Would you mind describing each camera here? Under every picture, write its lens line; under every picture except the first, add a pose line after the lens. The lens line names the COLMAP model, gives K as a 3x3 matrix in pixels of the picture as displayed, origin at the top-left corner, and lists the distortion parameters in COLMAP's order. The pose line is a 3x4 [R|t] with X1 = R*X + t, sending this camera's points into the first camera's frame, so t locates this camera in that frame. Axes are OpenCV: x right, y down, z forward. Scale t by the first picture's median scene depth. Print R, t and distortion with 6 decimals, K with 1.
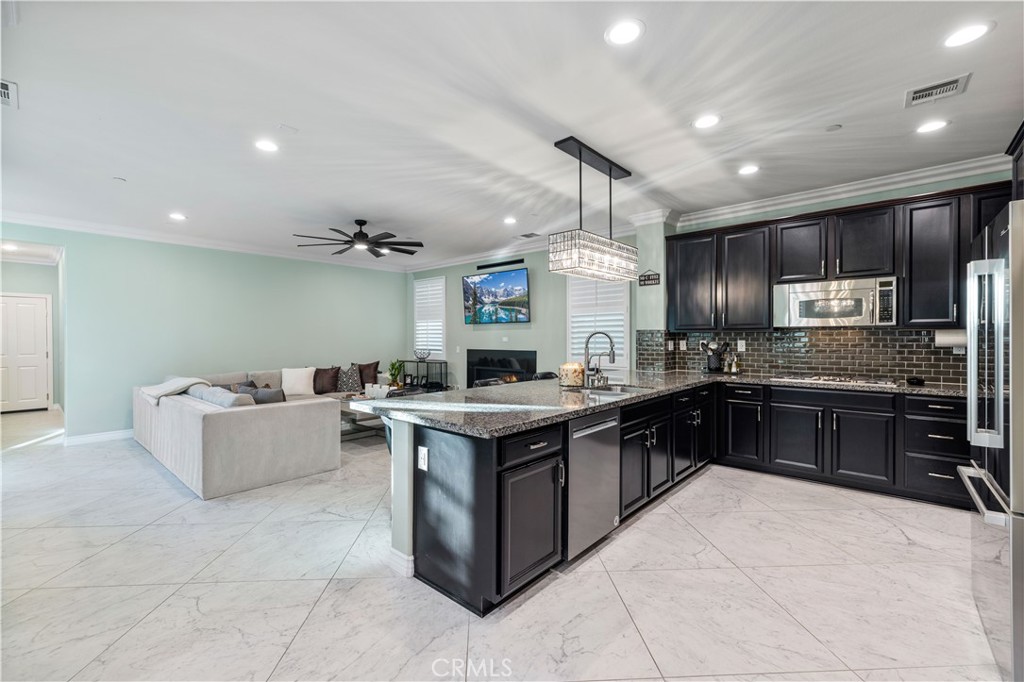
lens RADIAL K [[434.0, 0, 506.6], [0, 434.0, 339.3], [0, 0, 1]] dist [0.002701, 0.000420]
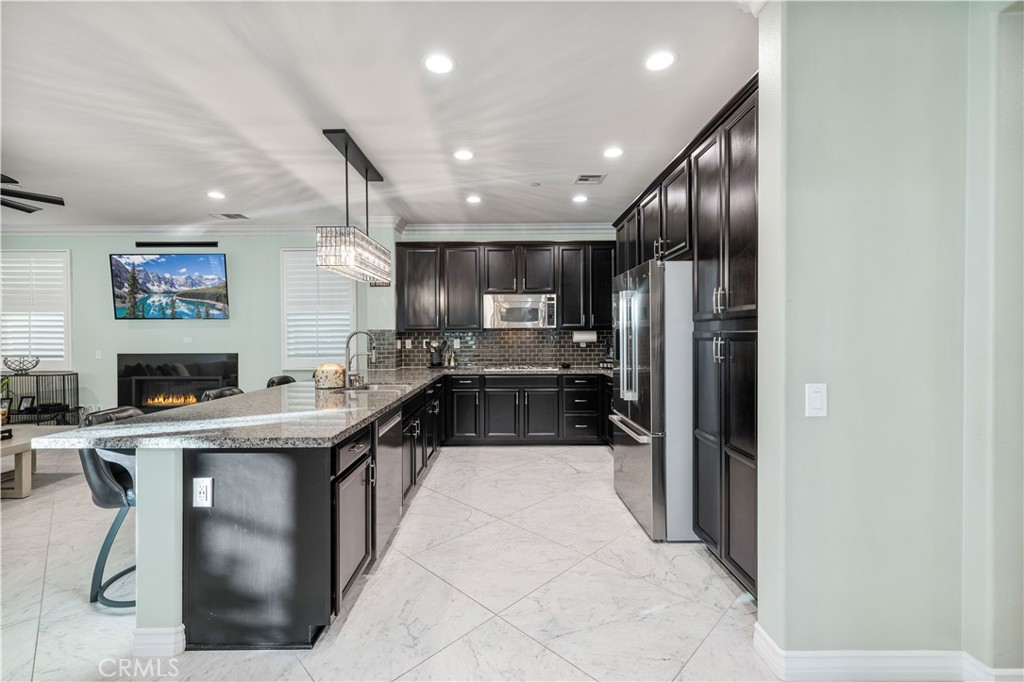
lens RADIAL K [[433.1, 0, 509.9], [0, 433.1, 338.2], [0, 0, 1]] dist [0.000468, -0.000296]
pose [[0.739510, -0.005321, 0.673125, -0.150463], [0.006024, 0.999981, 0.001288, -0.000542], [-0.673119, 0.003103, 0.739528, 0.024888]]
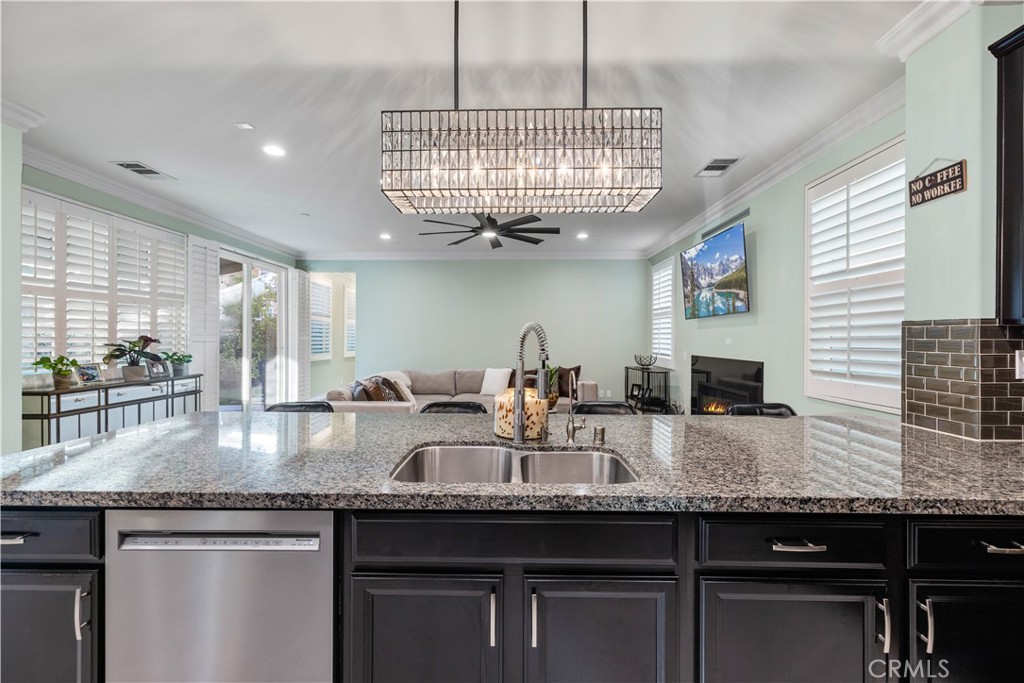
lens RADIAL K [[434.0, 0, 506.6], [0, 434.0, 339.8], [0, 0, 1]] dist [0.002701, 0.000420]
pose [[0.652042, 0.007528, -0.758145, 0.399752], [-0.008147, 0.999963, 0.002923, -0.002708], [0.758139, 0.004271, 0.652079, 0.511494]]
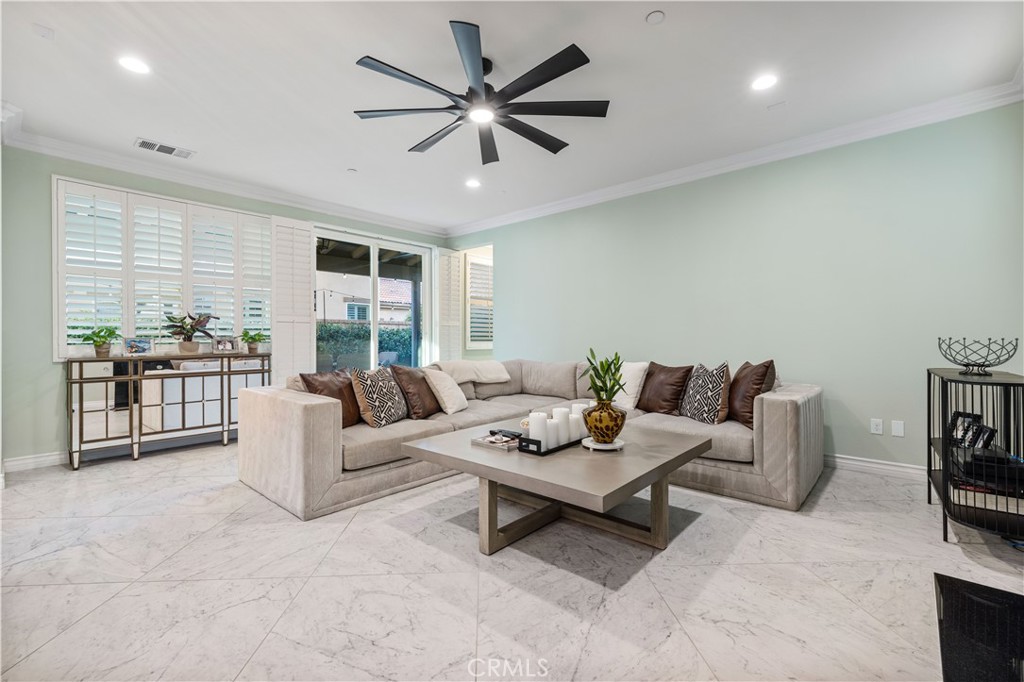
lens RADIAL K [[442.2, 0, 508.6], [0, 442.2, 336.7], [0, 0, 1]] dist [0.002698, 0.000433]
pose [[-0.002134, 0.002678, -0.999994, 0.193573], [-0.002343, 0.999994, 0.002683, 0.041630], [0.999995, 0.002349, -0.002127, 1.159775]]
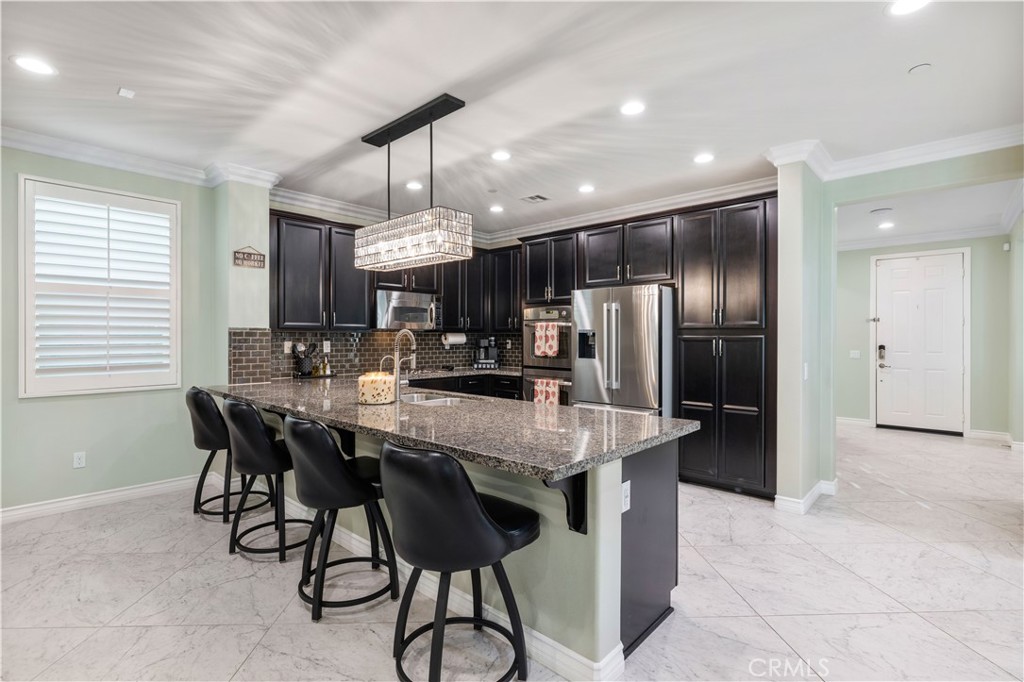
lens RADIAL K [[478.3, 0, 508.0], [0, 478.3, 338.1], [0, 0, 1]] dist [-0.000278, 0.000053]
pose [[0.014633, 0.000415, 0.999893, -0.513243], [0.001808, 0.999998, -0.000442, -0.002792], [-0.999891, 0.001814, 0.014633, 0.588425]]
